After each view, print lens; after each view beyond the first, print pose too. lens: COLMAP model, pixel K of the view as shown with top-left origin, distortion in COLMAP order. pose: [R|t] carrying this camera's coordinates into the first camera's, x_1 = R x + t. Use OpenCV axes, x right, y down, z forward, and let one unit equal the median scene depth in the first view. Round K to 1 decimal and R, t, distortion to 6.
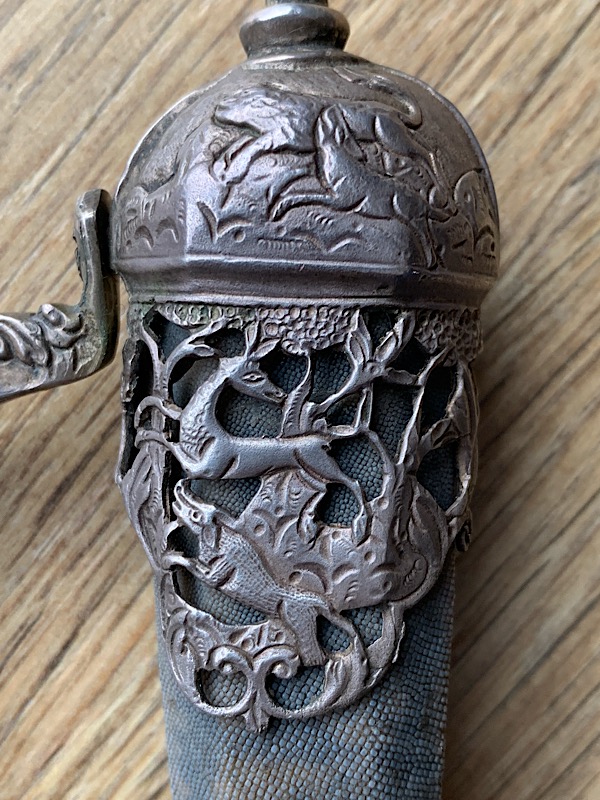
lens RADIAL K [[1096.5, 0, 300.0], [0, 1096.5, 400.0], [0, 0, 1]] dist [0.370939, -1.468314]
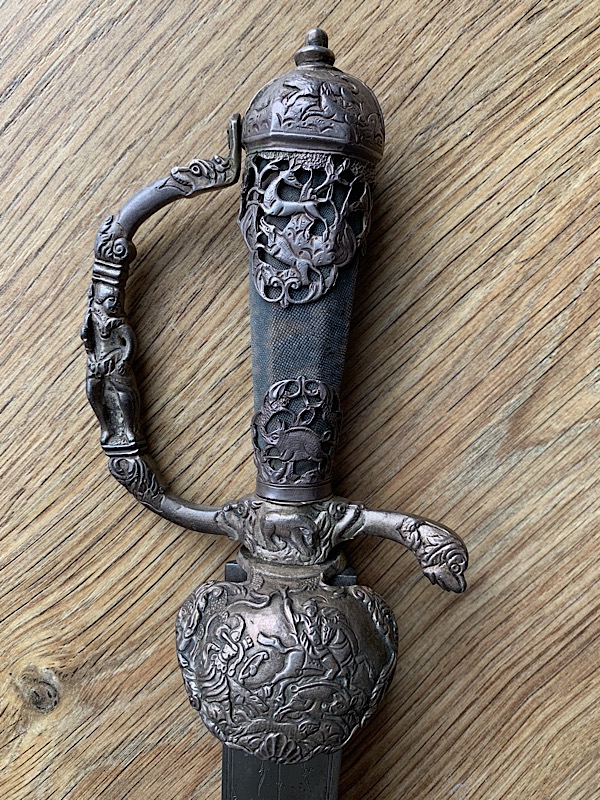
lens RADIAL K [[642.4, 0, 300.0], [0, 642.4, 400.0], [0, 0, 1]] dist [-0.017451, 0.002183]
pose [[0.997525, 0.070240, 0.003152, 0.013580], [-0.070158, 0.991397, 0.110499, 0.347746], [0.004636, -0.110447, 0.993871, -0.673116]]
